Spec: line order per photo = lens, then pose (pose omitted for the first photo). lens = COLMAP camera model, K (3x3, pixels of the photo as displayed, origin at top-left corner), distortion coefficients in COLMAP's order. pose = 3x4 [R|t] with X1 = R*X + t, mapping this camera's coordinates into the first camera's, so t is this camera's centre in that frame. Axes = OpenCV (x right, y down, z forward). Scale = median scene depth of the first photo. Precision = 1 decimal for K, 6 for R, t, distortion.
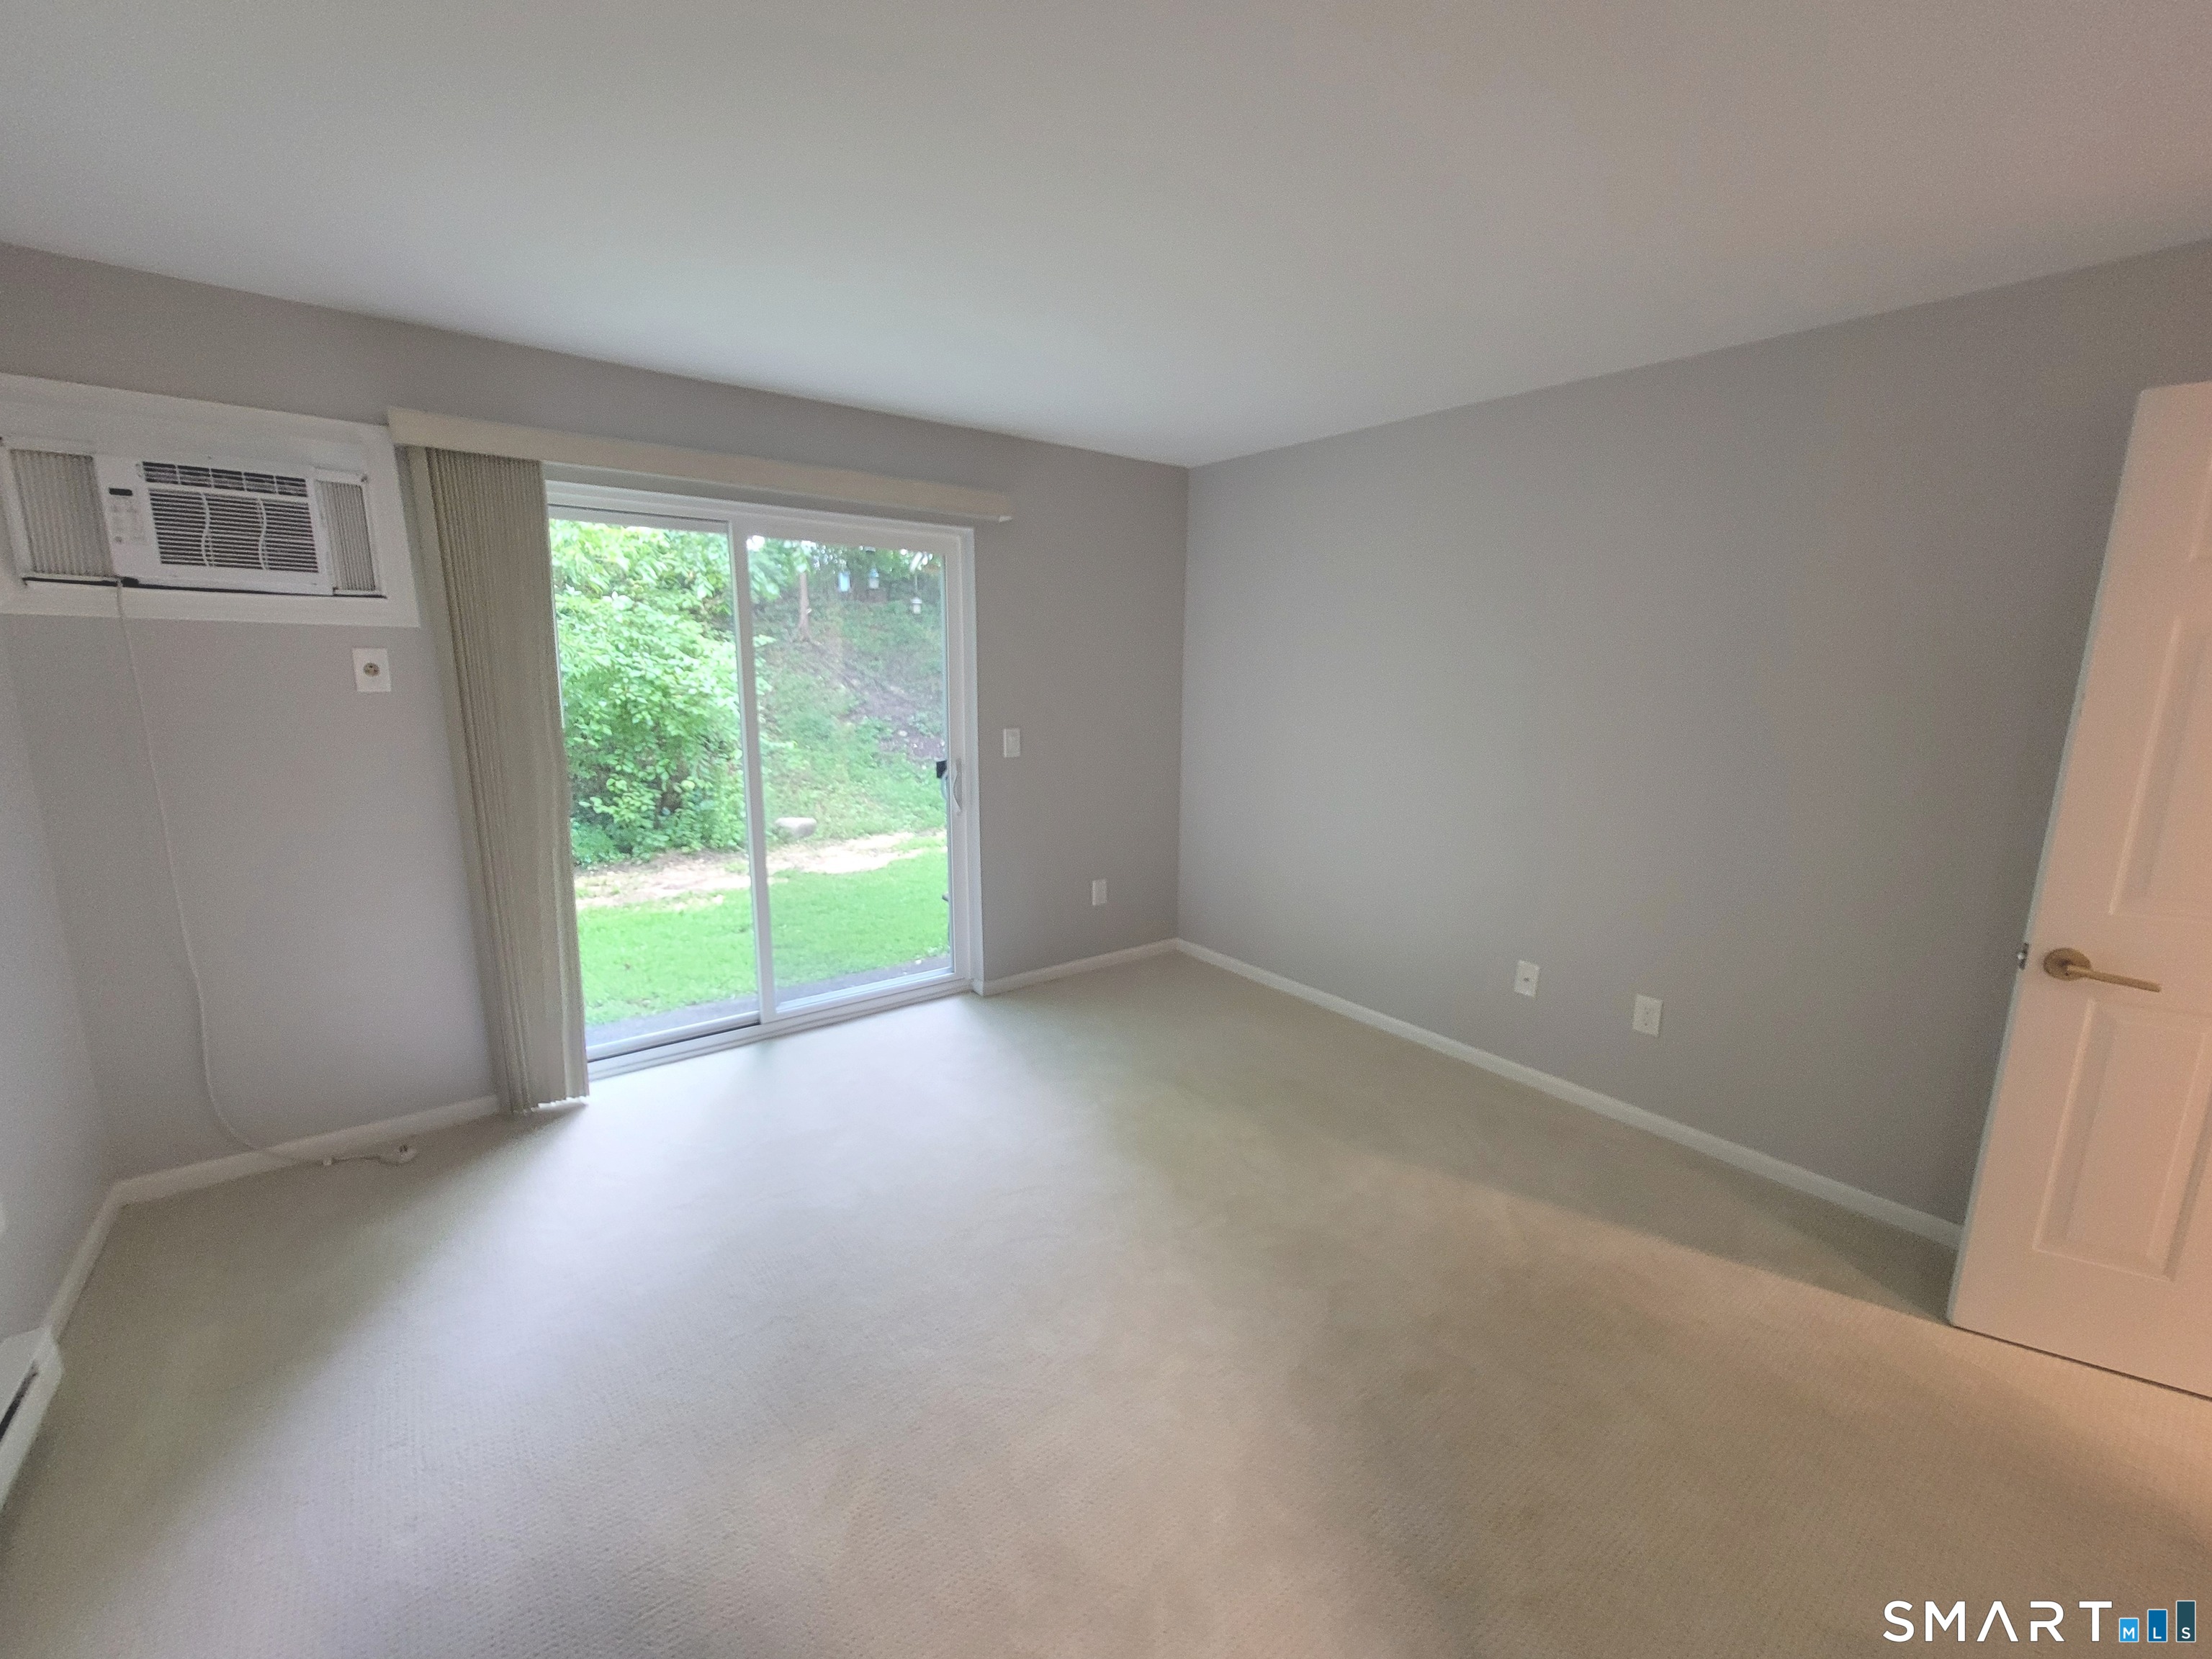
lens RADIAL K [[903.4, 0, 1095.2], [0, 903.4, 836.9], [0, 0, 1]] dist [-0.001103, 0.001963]
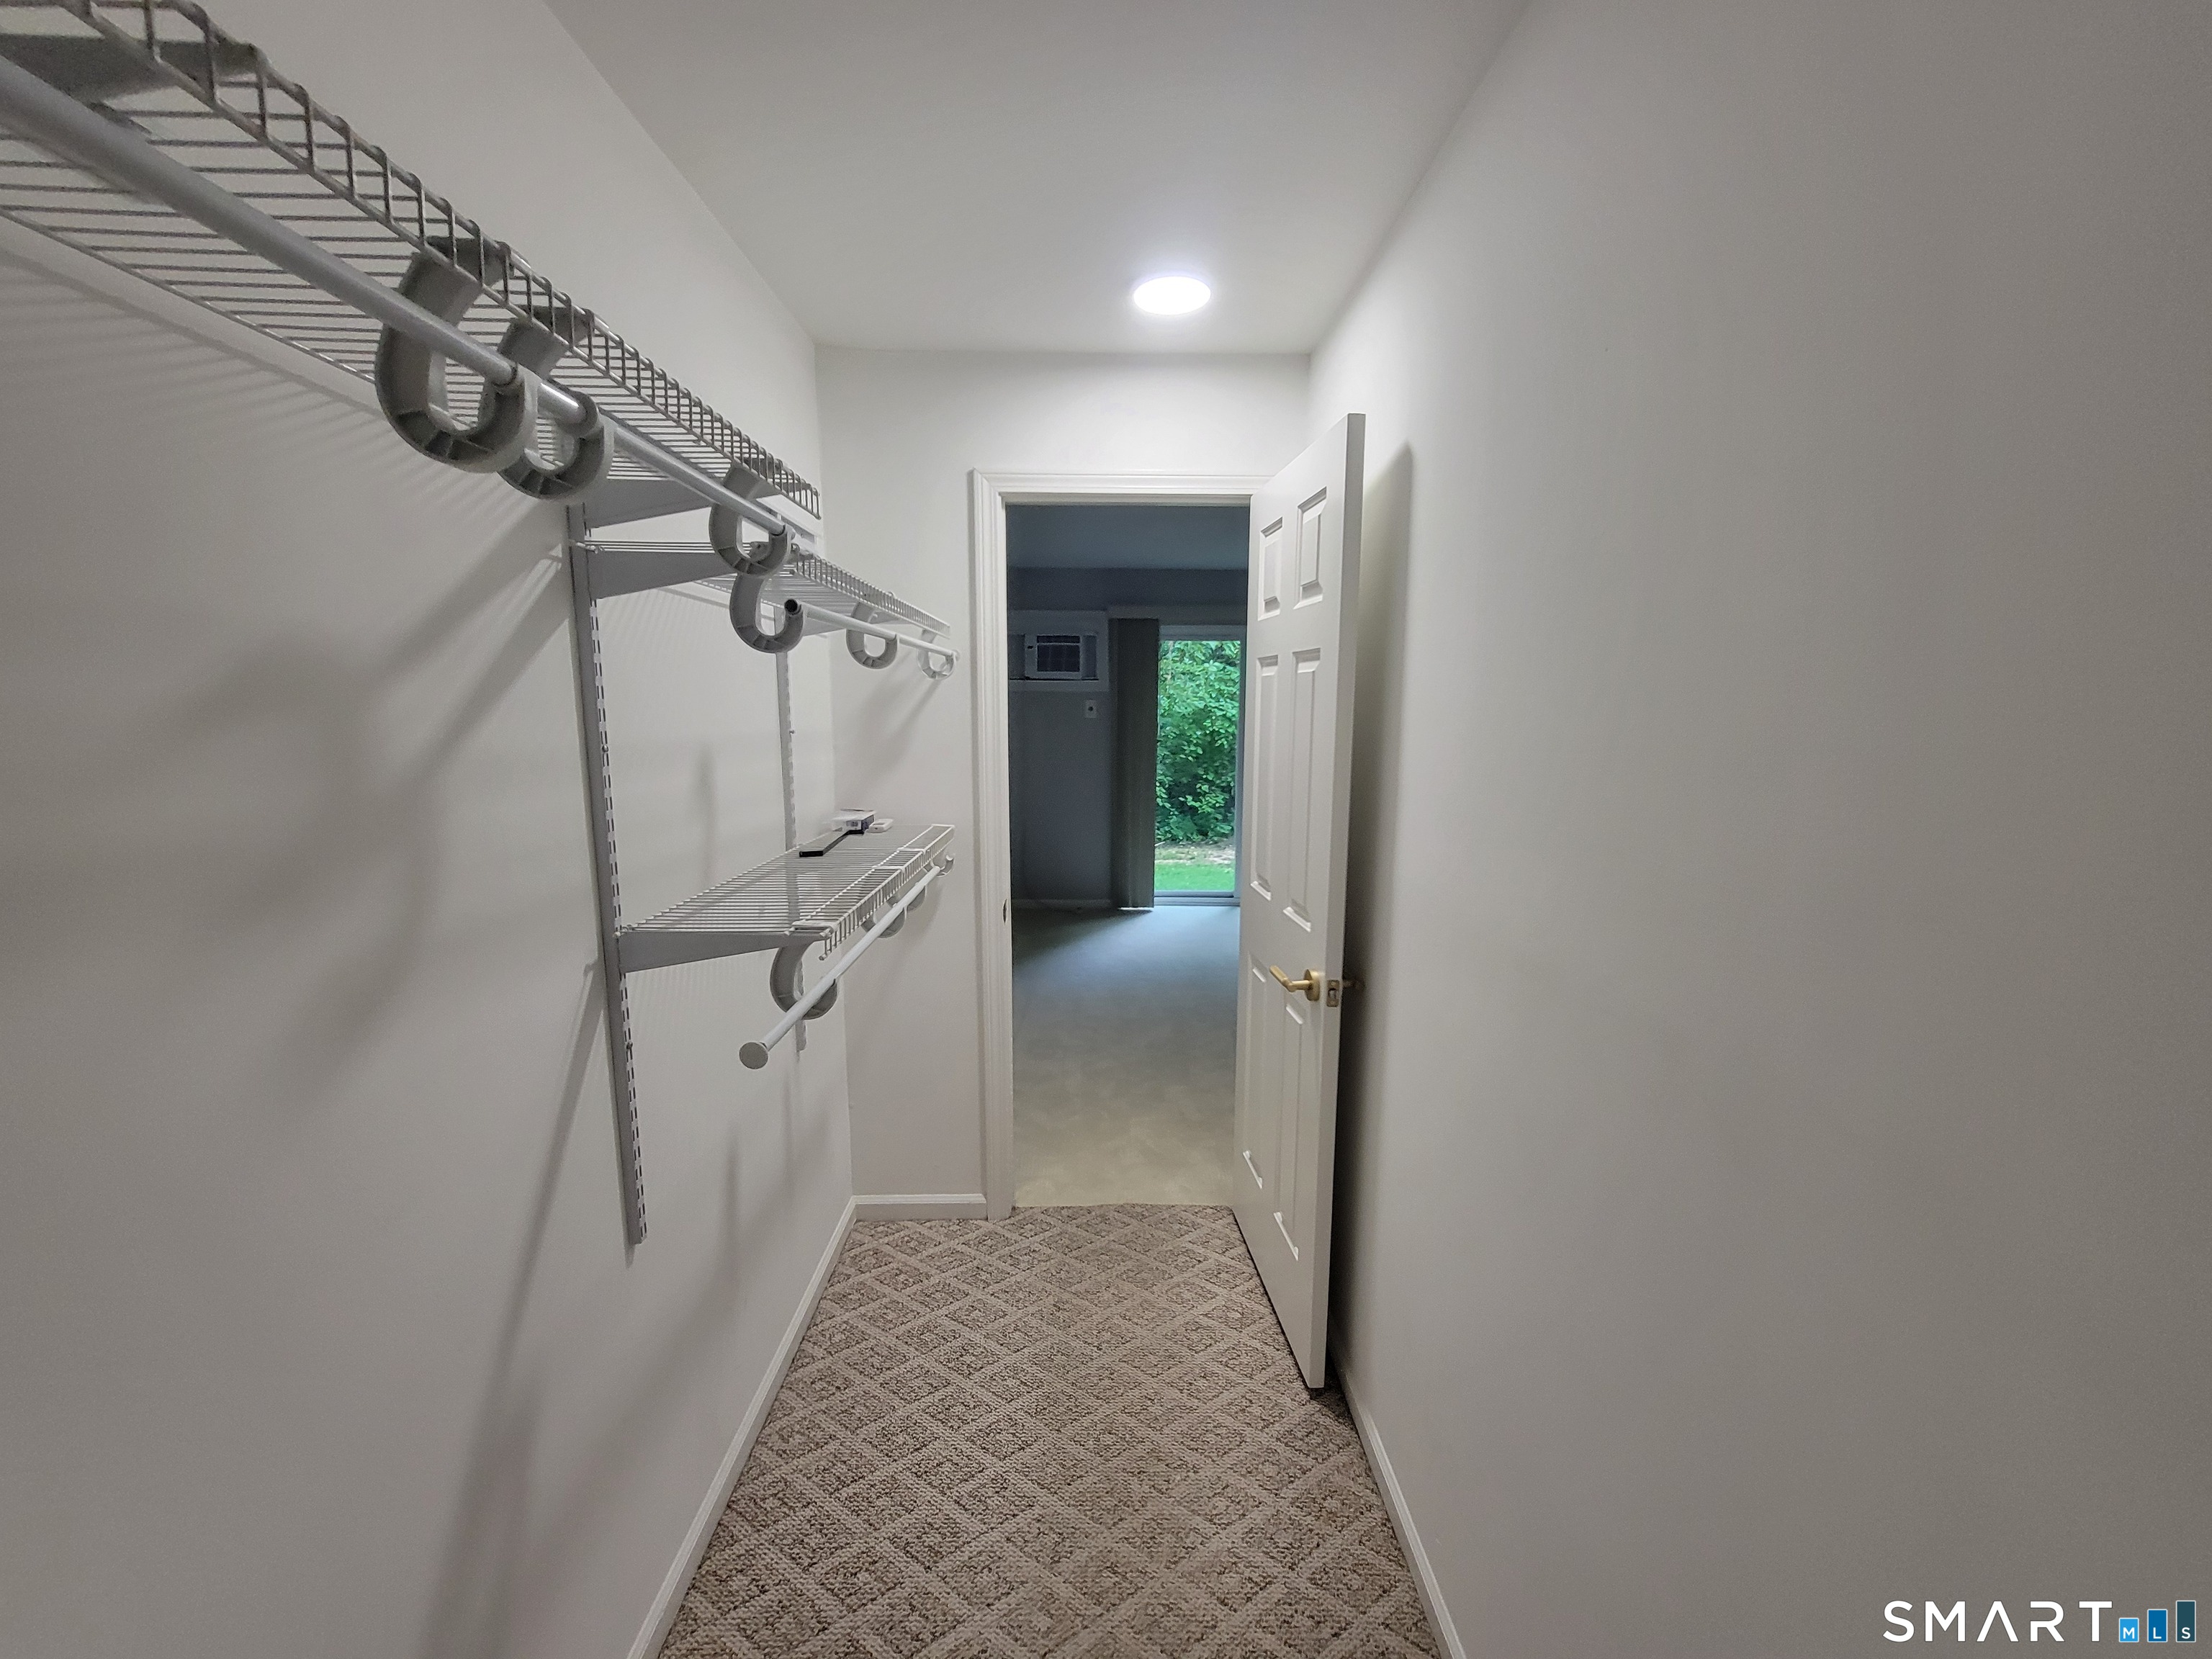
lens RADIAL K [[903.4, 0, 1110.2], [0, 903.4, 829.7], [0, 0, 1]] dist [-0.001103, 0.001963]
pose [[0.813228, 0.074632, -0.577139, 0.217325], [-0.105363, 0.994235, -0.019895, 0.058888], [0.572327, 0.076989, 0.816403, -0.302199]]
